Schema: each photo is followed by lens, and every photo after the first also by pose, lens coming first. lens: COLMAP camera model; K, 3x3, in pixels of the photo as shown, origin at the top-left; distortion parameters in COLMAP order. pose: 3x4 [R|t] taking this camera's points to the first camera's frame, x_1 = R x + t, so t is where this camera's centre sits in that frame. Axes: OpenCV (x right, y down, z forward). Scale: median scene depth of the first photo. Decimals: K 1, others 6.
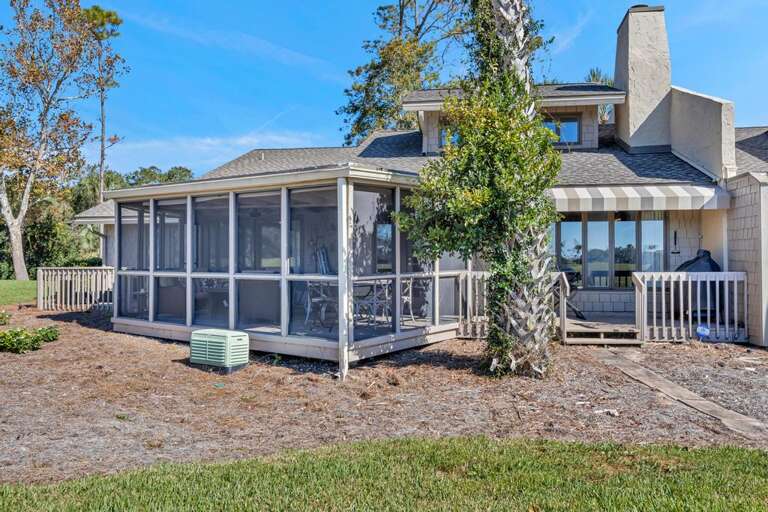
lens RADIAL K [[610.8, 0, 383.9], [0, 610.8, 260.2], [0, 0, 1]] dist [-0.004143, 0.003086]
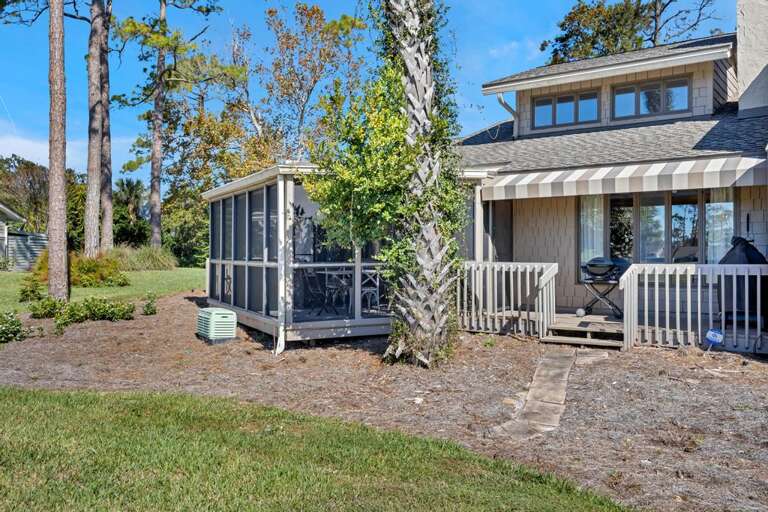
lens RADIAL K [[673.8, 0, 383.8], [0, 673.8, 251.3], [0, 0, 1]] dist [-0.011865, -0.008349]
pose [[0.881503, -0.000070, -0.472178, 0.578031], [-0.003114, 0.999977, -0.005962, 0.009399], [0.472168, 0.006726, 0.881483, 0.004085]]
